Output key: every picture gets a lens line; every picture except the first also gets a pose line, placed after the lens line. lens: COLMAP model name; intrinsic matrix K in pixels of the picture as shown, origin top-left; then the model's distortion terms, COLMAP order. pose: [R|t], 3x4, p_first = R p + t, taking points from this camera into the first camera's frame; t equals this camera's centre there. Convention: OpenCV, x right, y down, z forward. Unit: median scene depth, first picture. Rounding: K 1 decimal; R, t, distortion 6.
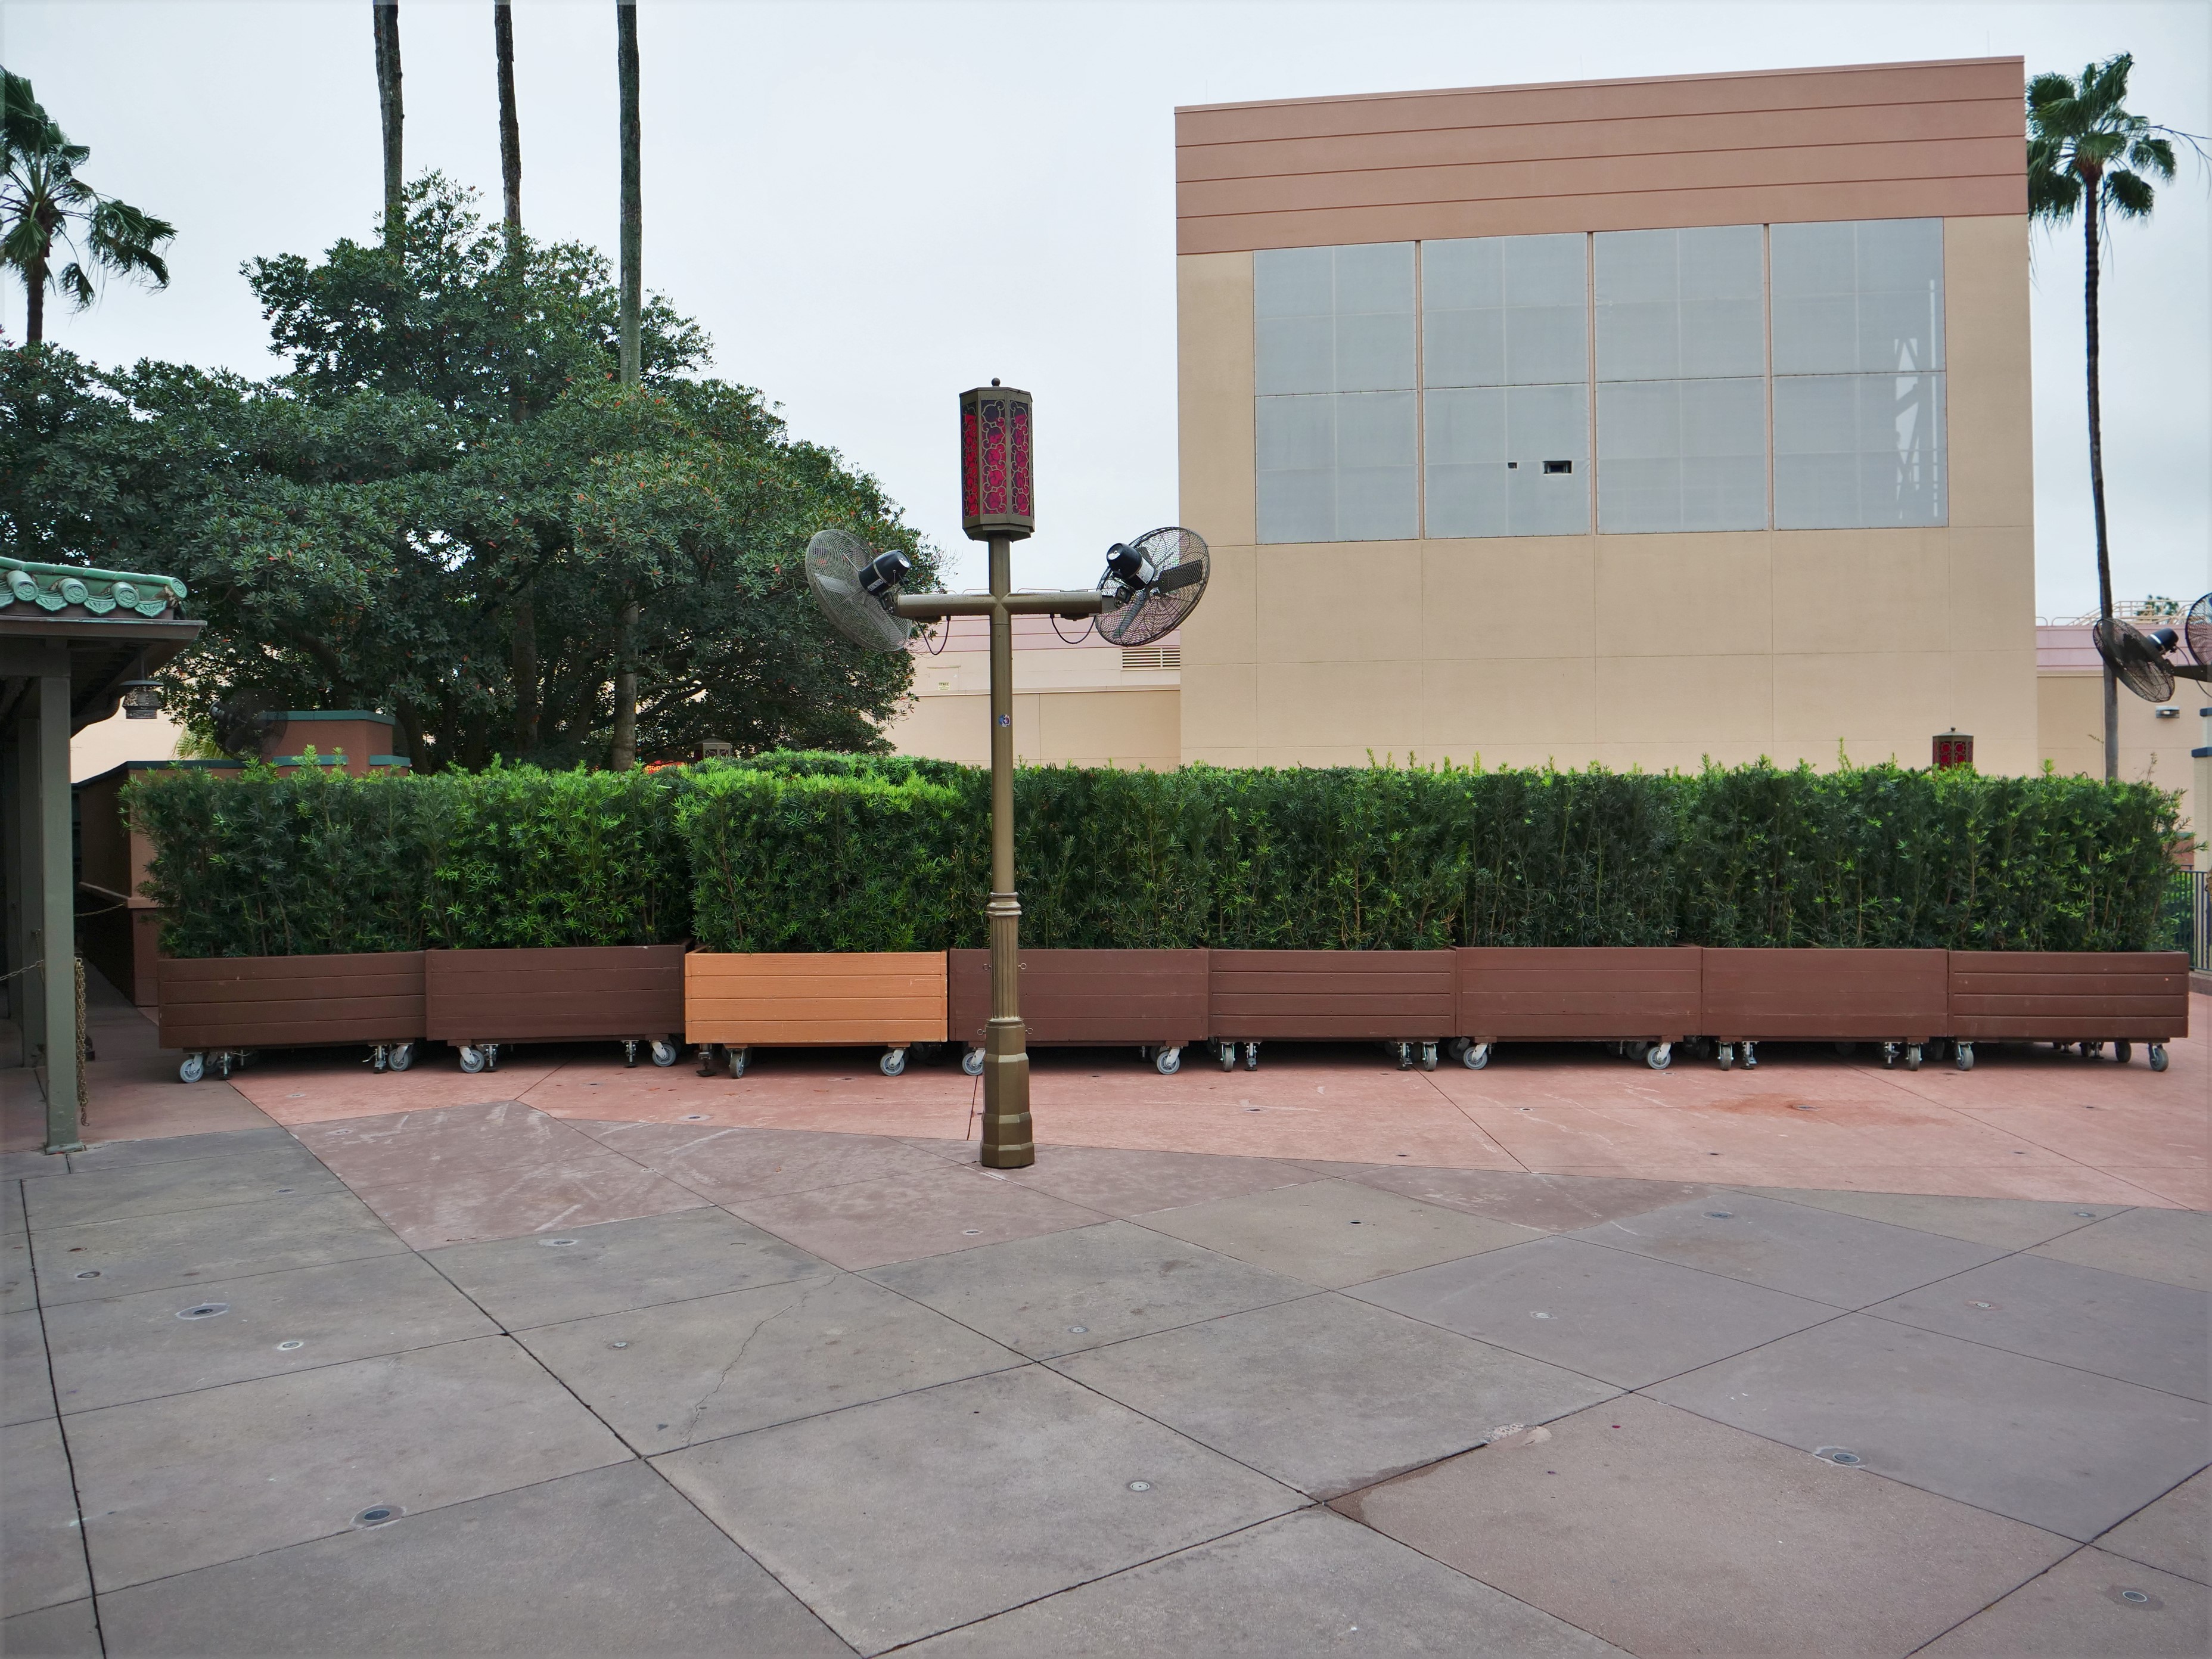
lens RADIAL K [[1584.7, 0, 1103.2], [0, 1584.7, 808.4], [0, 0, 1]] dist [-0.074038, 0.097617]
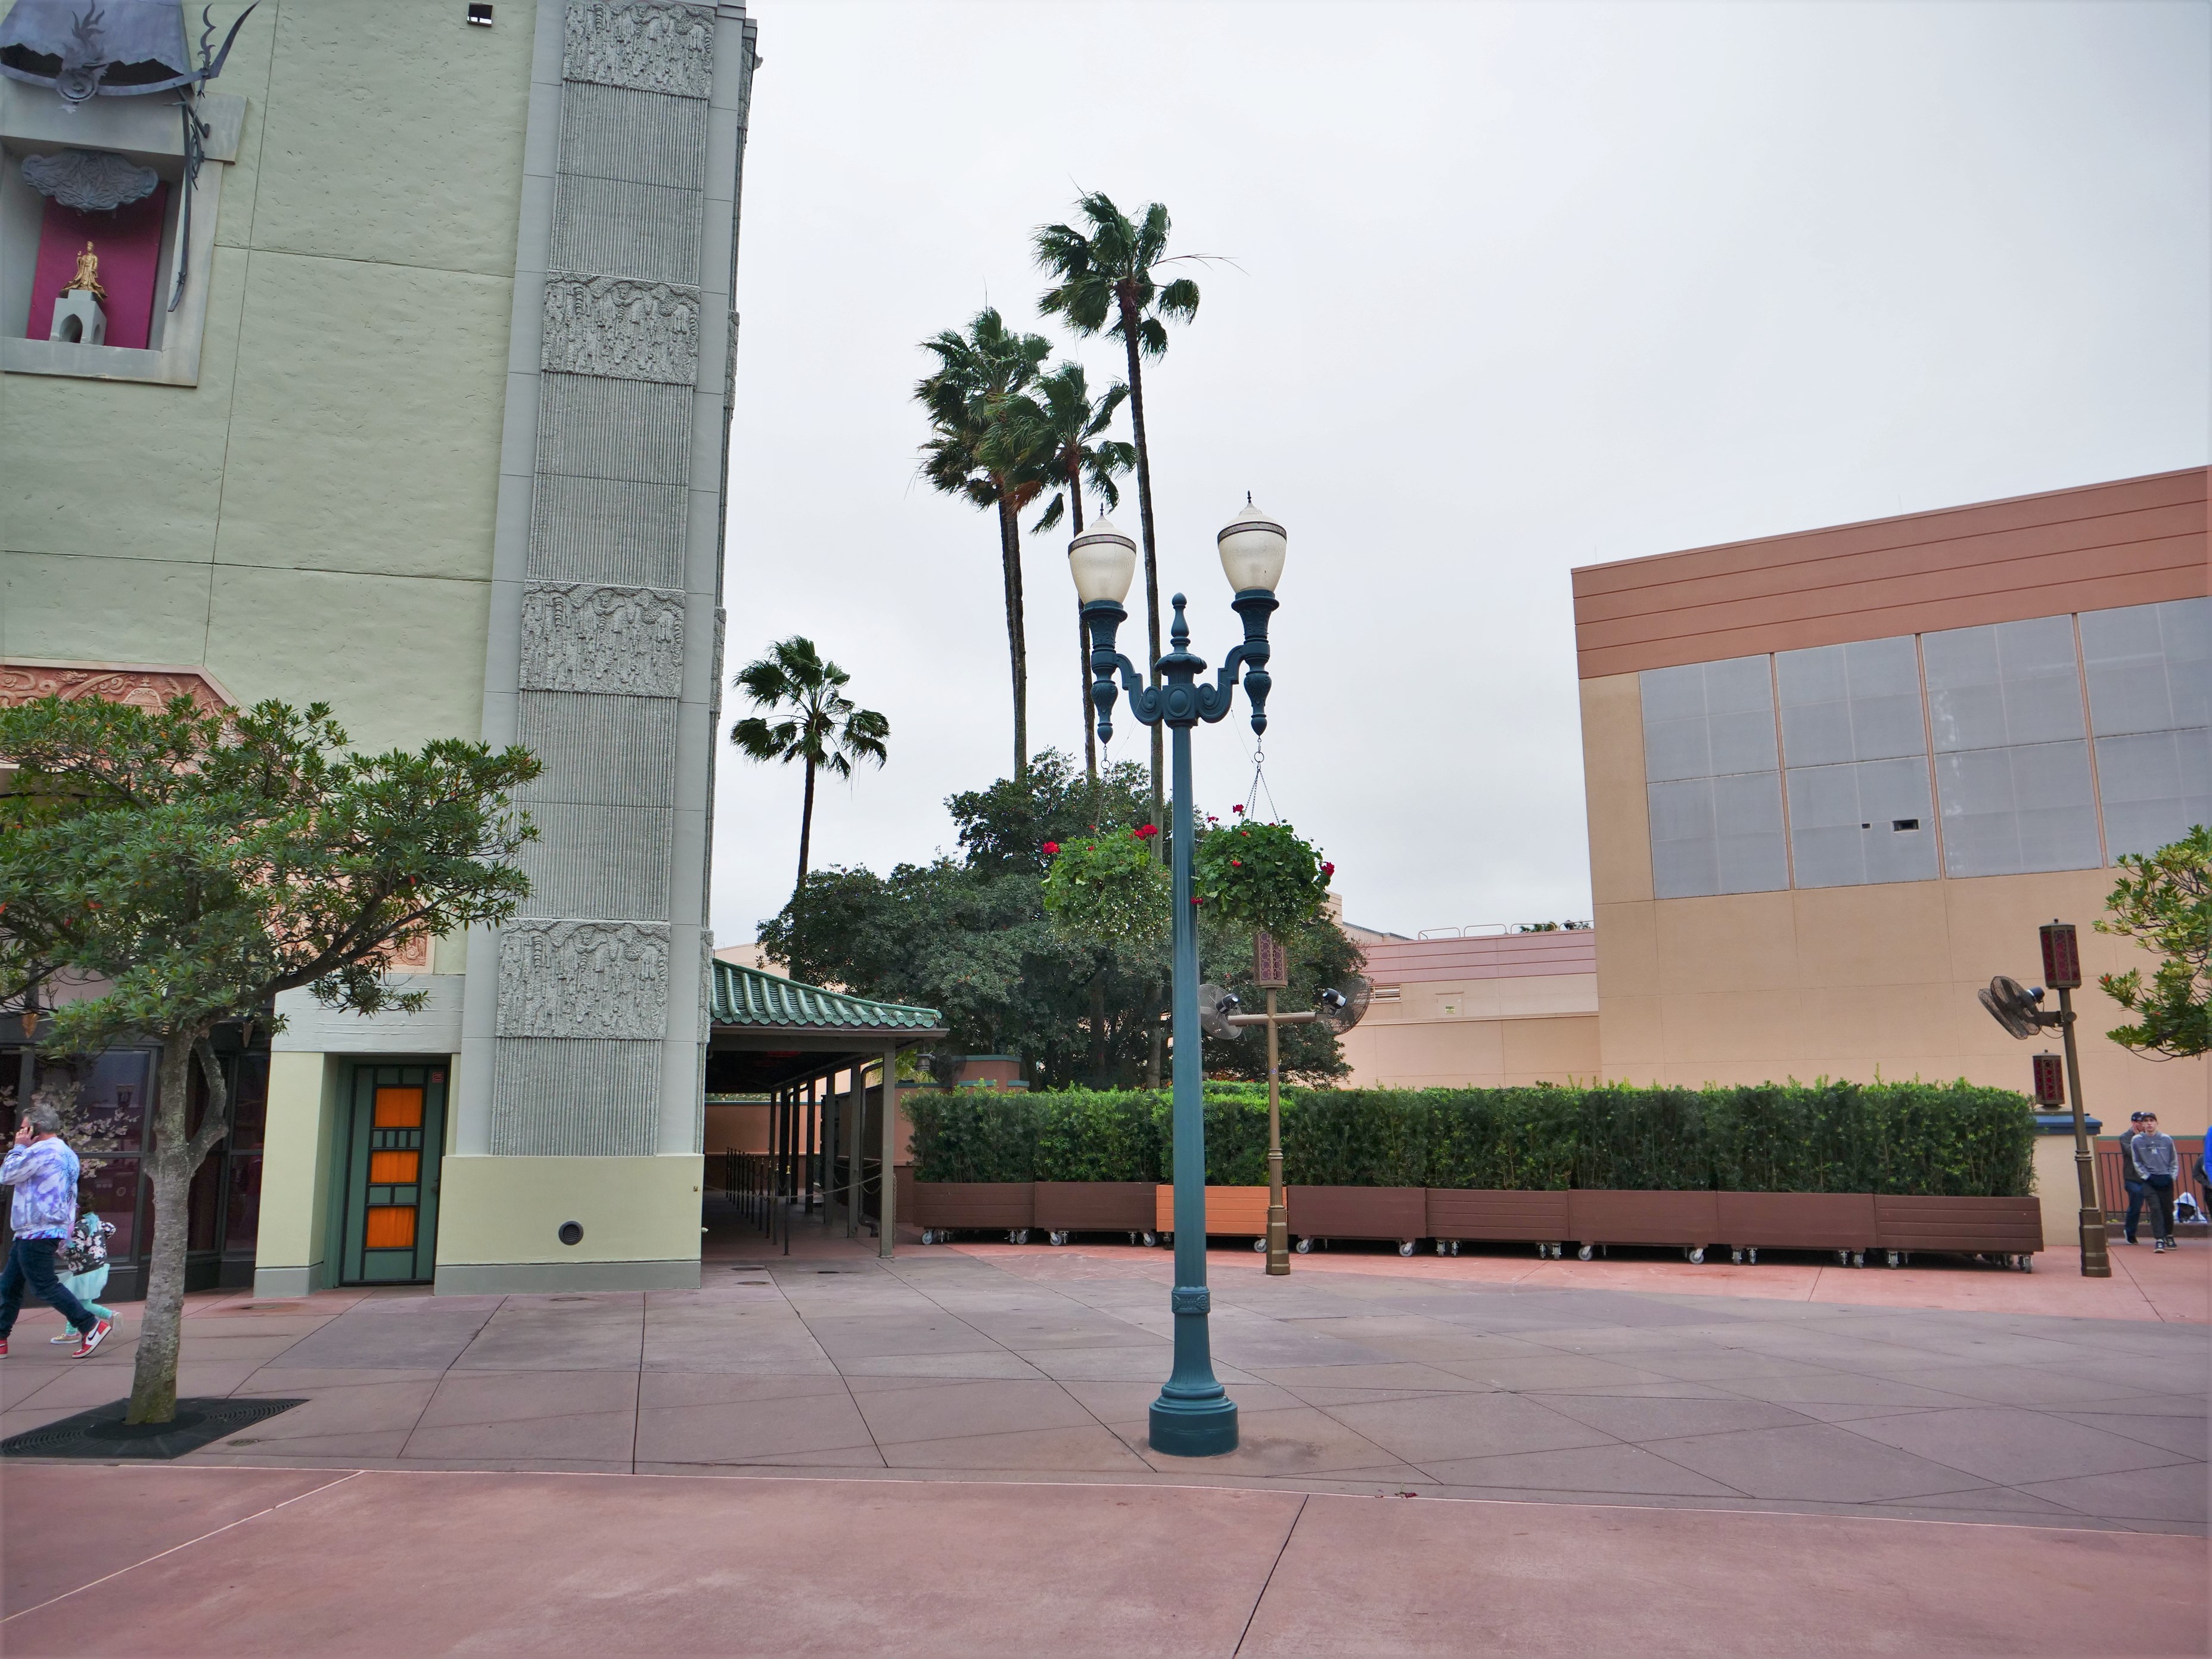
lens RADIAL K [[1564.8, 0, 1106.0], [0, 1564.8, 829.5], [0, 0, 1]] dist [-0.099523, 0.049035]
pose [[0.933174, -0.059222, -0.354513, 0.374507], [-0.005945, 0.983654, -0.179970, 0.005056], [0.359376, 0.170051, 0.917568, -0.846112]]
